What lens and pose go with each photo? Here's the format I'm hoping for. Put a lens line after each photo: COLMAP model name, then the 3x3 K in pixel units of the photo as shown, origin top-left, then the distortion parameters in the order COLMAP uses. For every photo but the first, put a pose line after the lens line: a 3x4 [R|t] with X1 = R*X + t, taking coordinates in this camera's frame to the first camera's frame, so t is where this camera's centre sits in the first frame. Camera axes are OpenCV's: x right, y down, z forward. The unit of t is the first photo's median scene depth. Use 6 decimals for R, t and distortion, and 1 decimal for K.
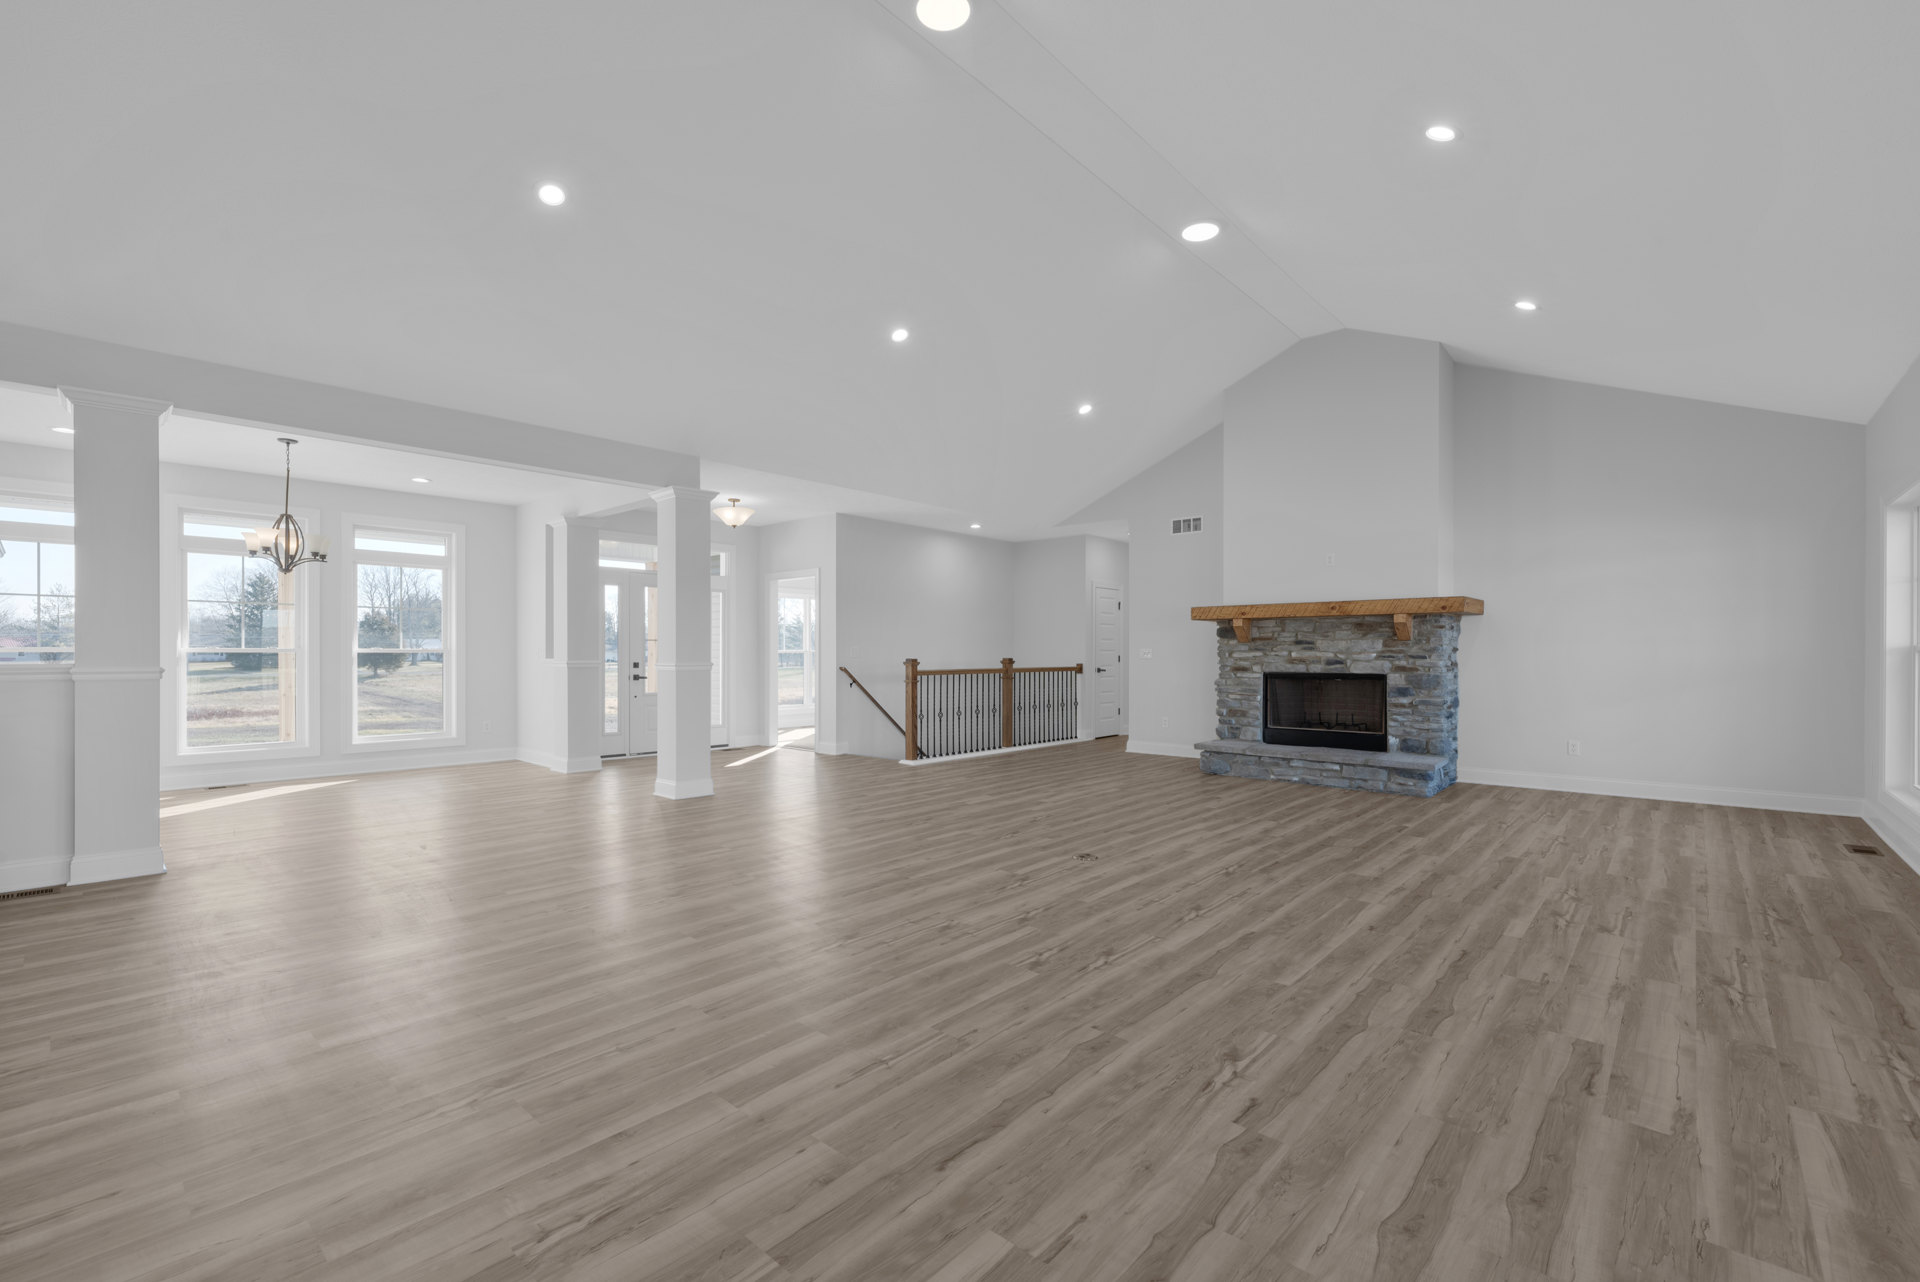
lens RADIAL K [[837.0, 0, 960.0], [0, 837.0, 641.0], [0, 0, 1]] dist [-0.001882, -0.000453]
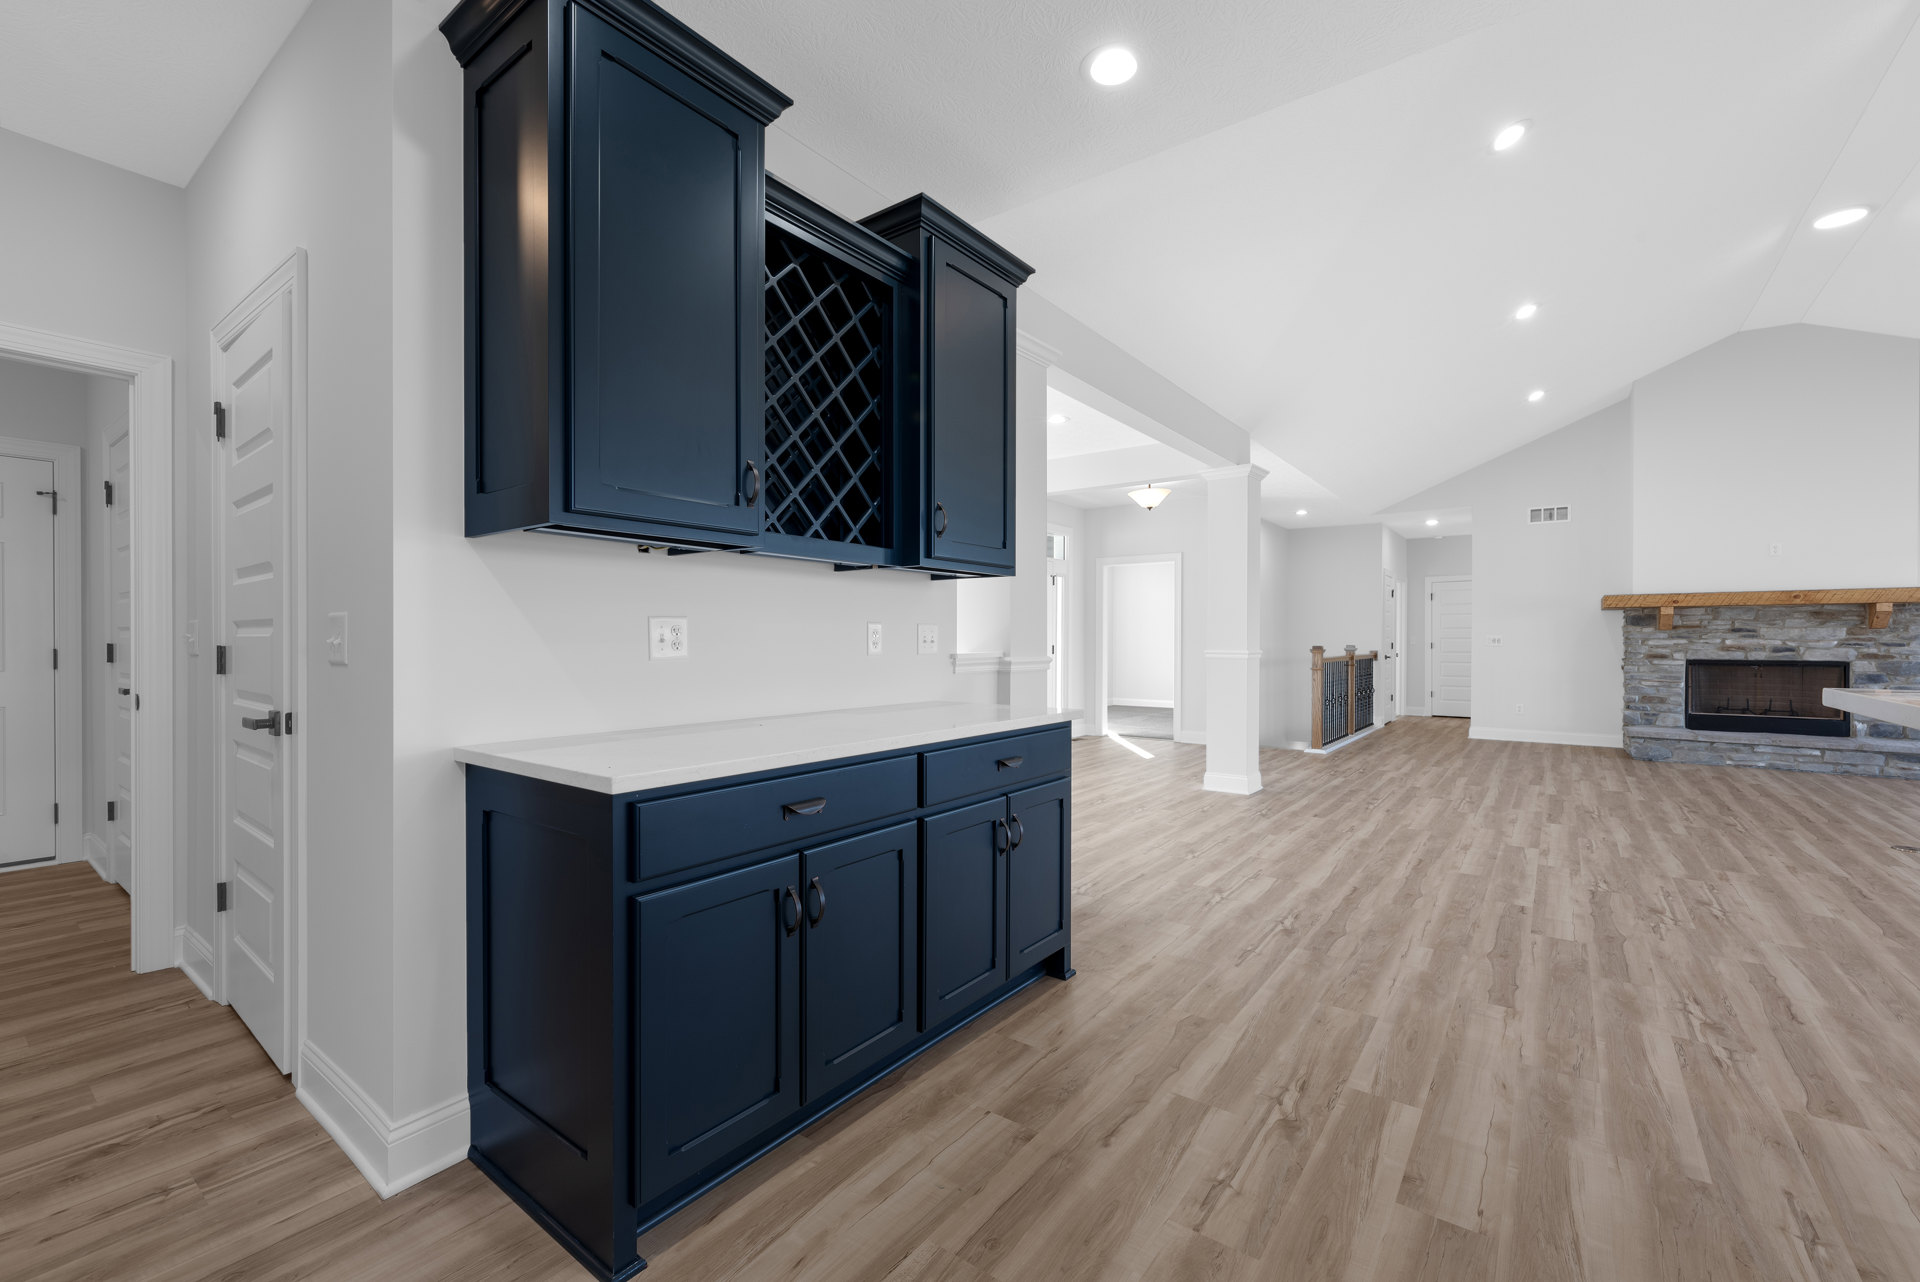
lens RADIAL K [[814.9, 0, 958.3], [0, 814.9, 643.5], [0, 0, 1]] dist [-0.004007, -0.000162]
pose [[0.997841, 0.002048, 0.065639, -0.595166], [-0.003313, 0.999811, 0.019171, 0.001975], [-0.065588, -0.019347, 0.997659, 0.075191]]
